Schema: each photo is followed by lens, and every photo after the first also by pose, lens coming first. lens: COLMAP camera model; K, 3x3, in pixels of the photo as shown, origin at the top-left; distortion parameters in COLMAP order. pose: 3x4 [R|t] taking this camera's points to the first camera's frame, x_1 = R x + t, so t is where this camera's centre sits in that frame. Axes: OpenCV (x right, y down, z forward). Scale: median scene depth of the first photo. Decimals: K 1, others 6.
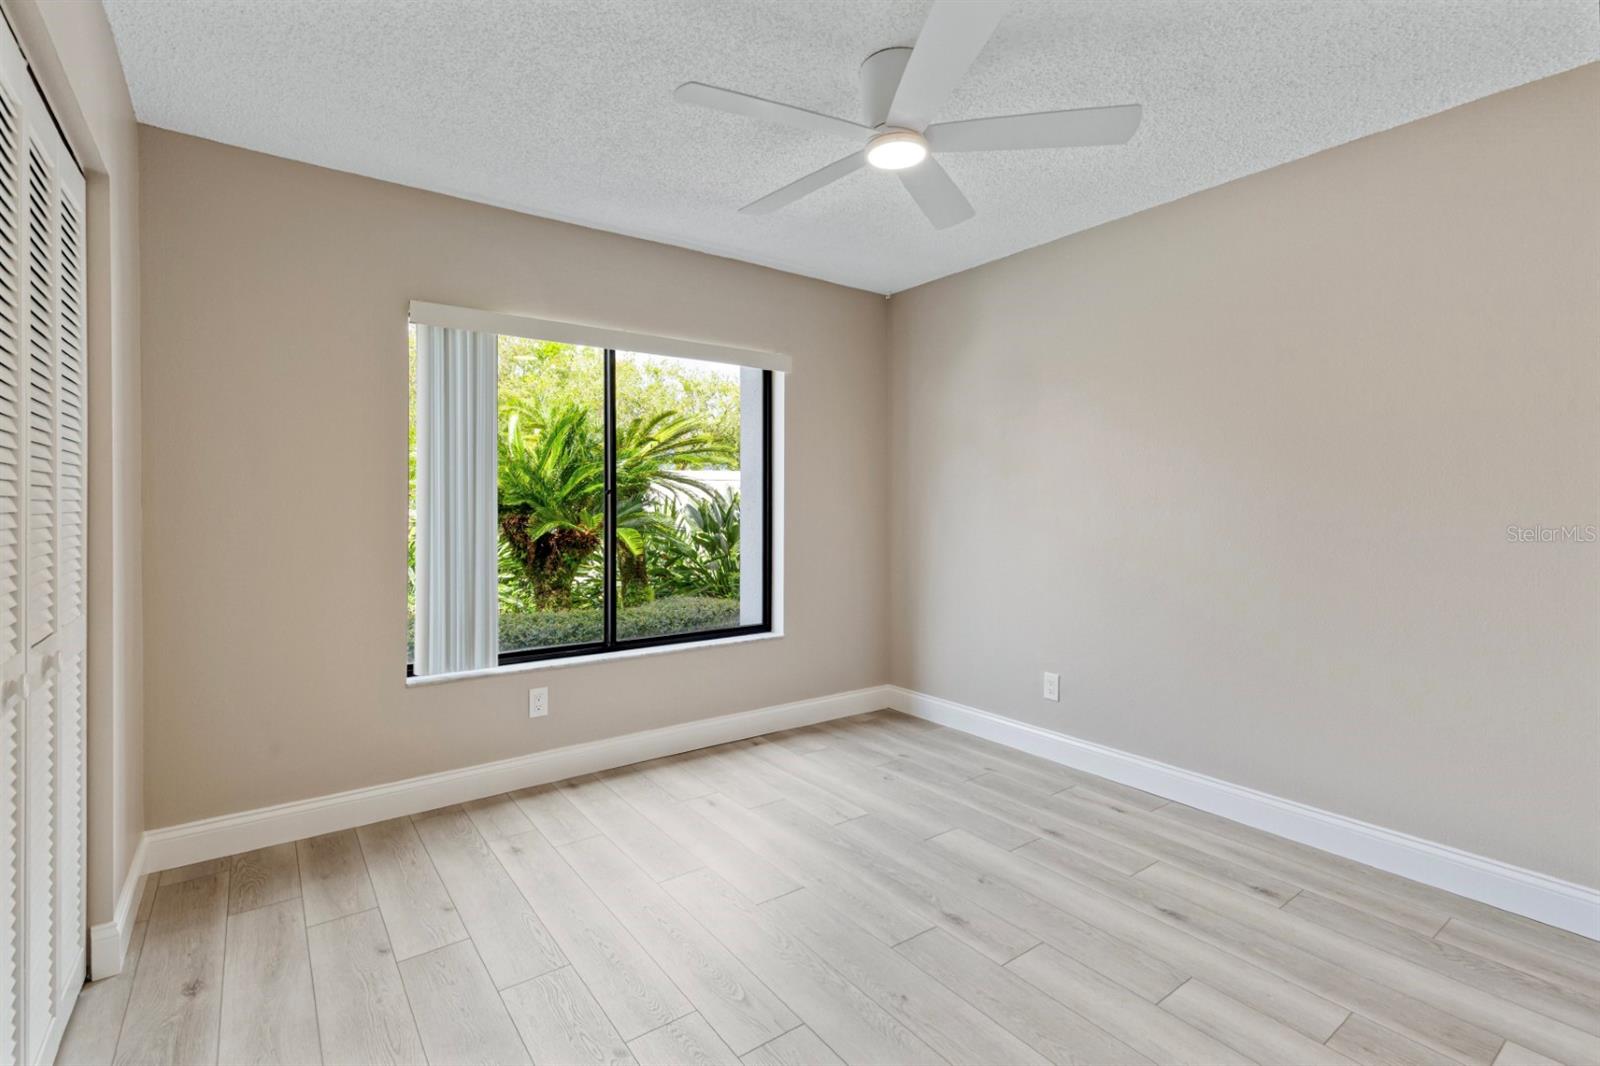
lens RADIAL K [[732.3, 0, 801.1], [0, 732.3, 520.3], [0, 0, 1]] dist [0.003841, -0.000623]
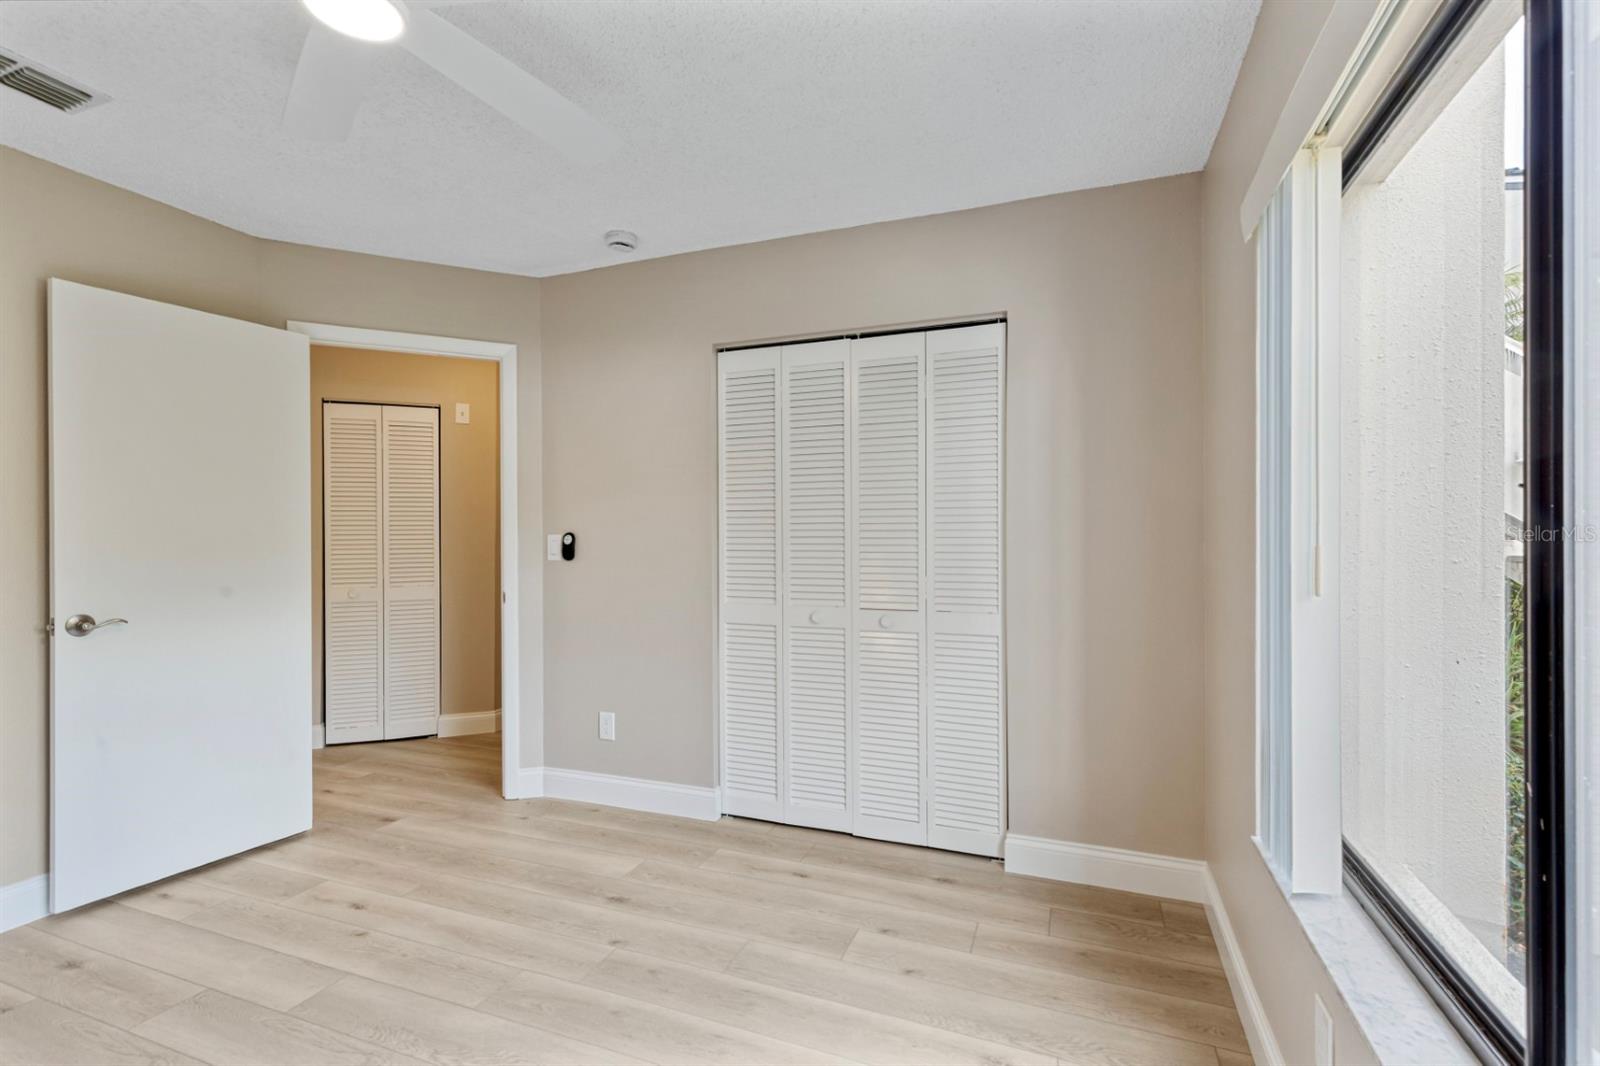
lens RADIAL K [[732.3, 0, 796.8], [0, 732.3, 527.3], [0, 0, 1]] dist [0.003841, -0.000623]
pose [[-0.843146, 0.007891, -0.537626, 0.156418], [-0.000501, 0.999880, 0.015461, -0.063186], [0.537684, 0.013306, -0.843041, 1.827884]]
